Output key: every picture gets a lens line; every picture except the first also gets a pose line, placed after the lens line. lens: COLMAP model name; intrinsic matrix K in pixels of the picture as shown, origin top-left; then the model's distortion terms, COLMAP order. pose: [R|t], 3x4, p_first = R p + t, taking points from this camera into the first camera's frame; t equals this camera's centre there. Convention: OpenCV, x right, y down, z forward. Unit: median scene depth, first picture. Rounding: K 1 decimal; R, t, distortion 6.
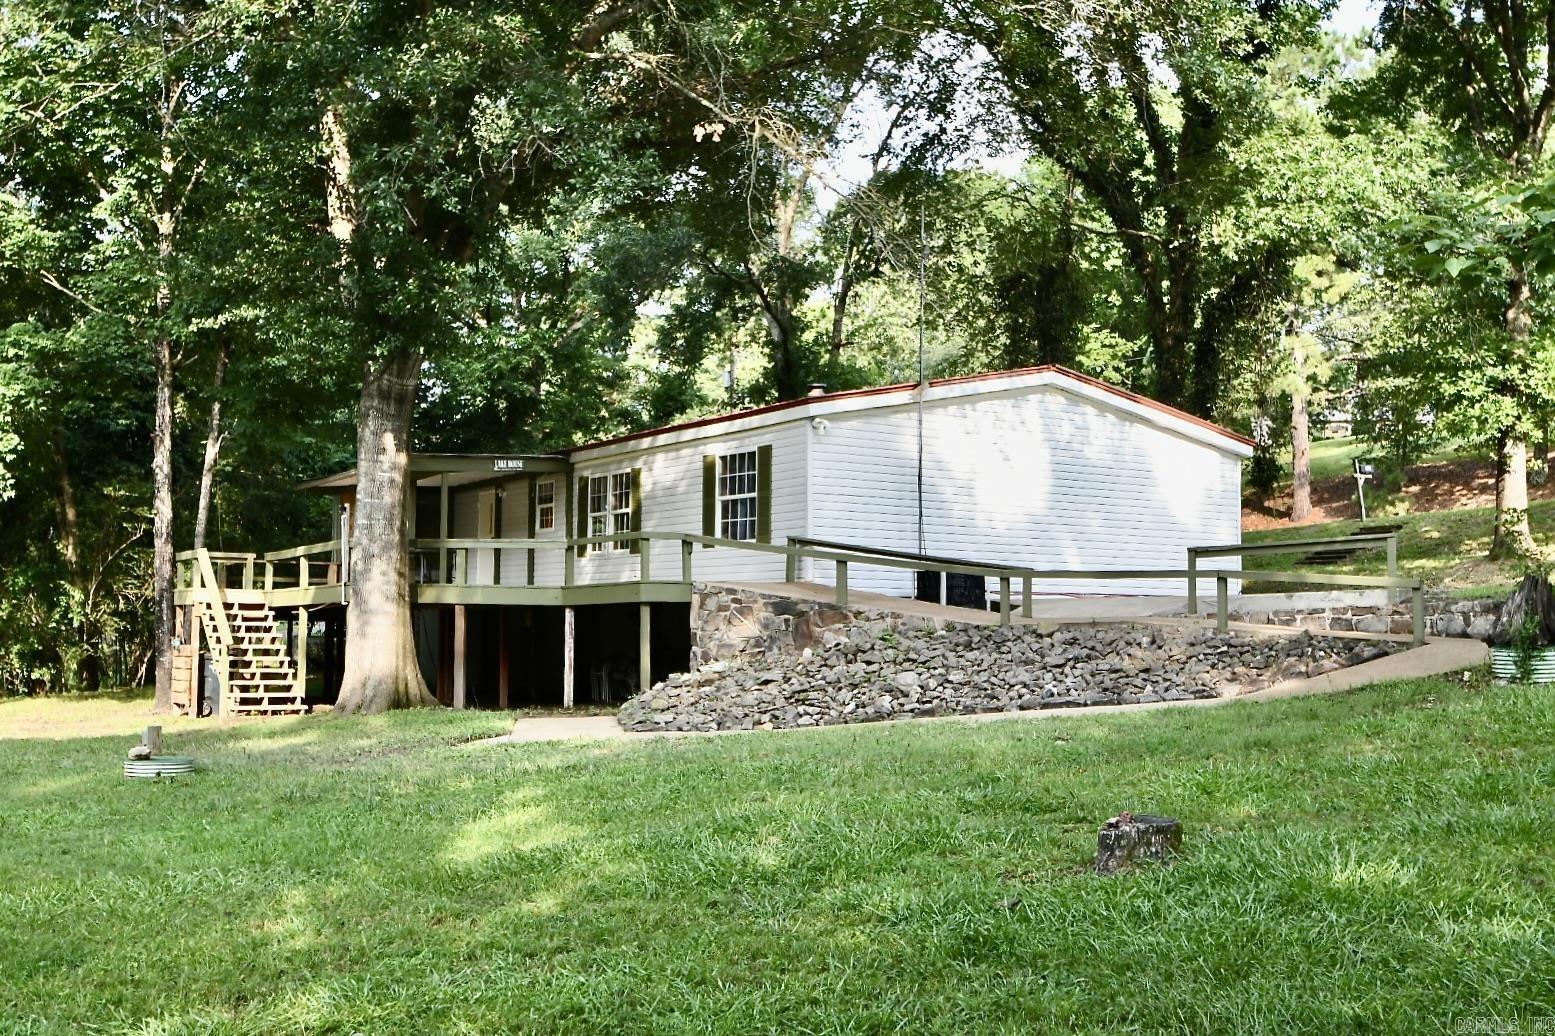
lens RADIAL K [[1605.2, 0, 779.0], [0, 1605.2, 479.4], [0, 0, 1]] dist [-0.023301, -0.008017]
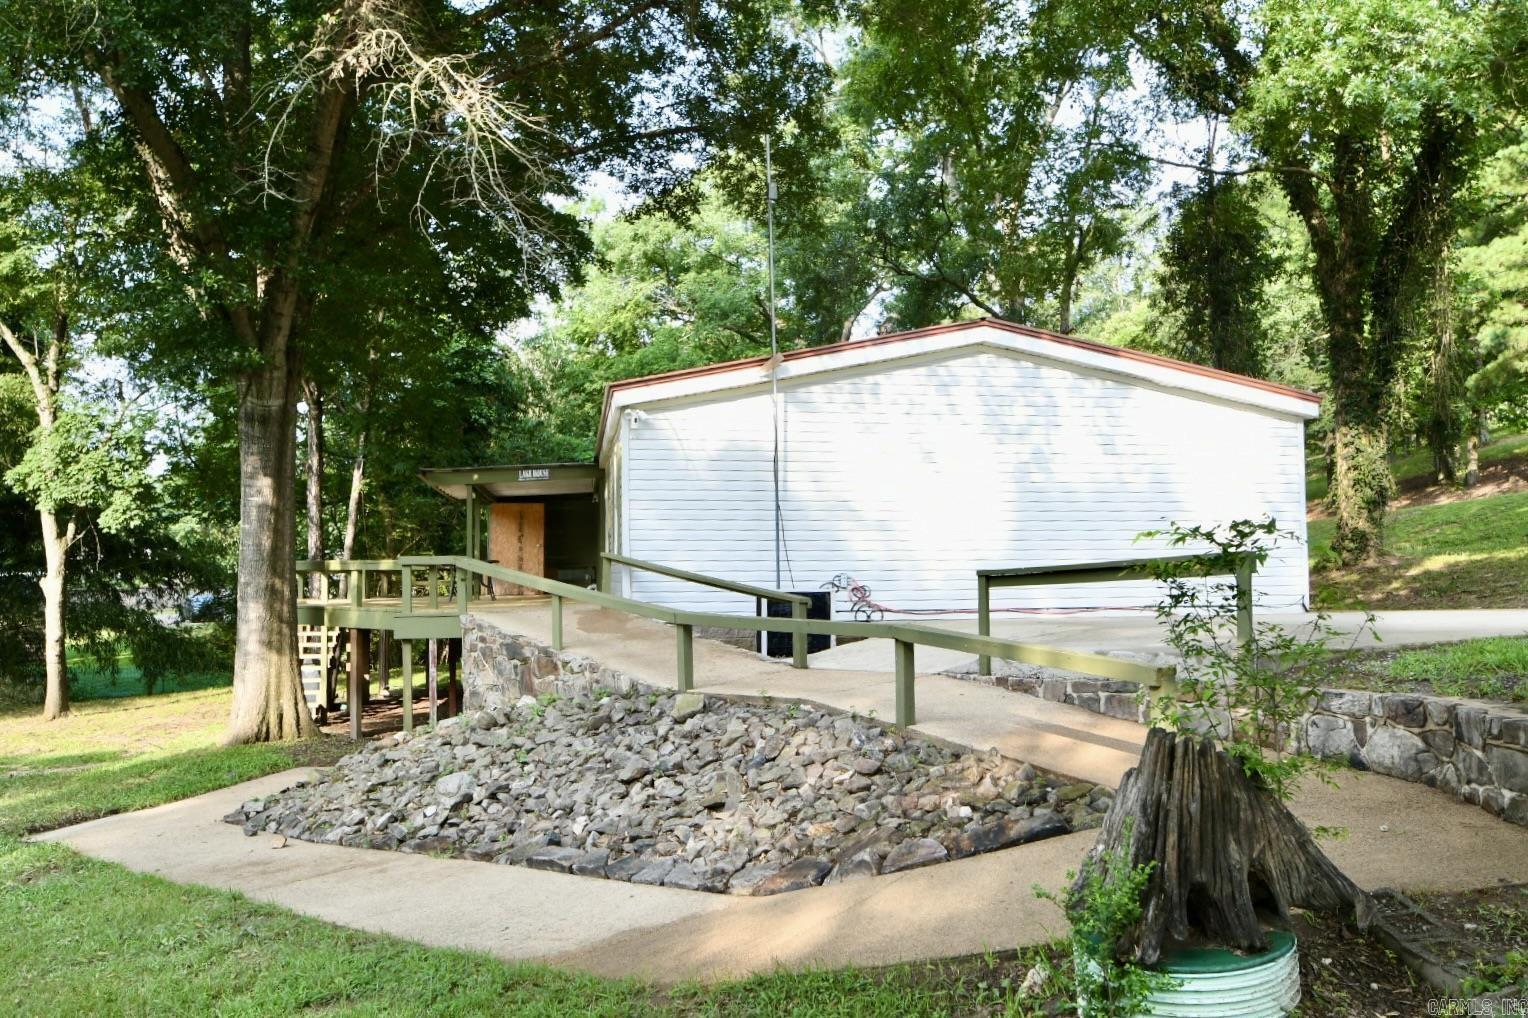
lens RADIAL K [[1176.6, 0, 760.1], [0, 1176.6, 481.7], [0, 0, 1]] dist [-0.014243, 0.003277]
pose [[0.923950, -0.046662, -0.379657, 0.348545], [0.051619, 0.998663, 0.002883, 0.000930], [0.379015, -0.022261, 0.925123, 0.521981]]
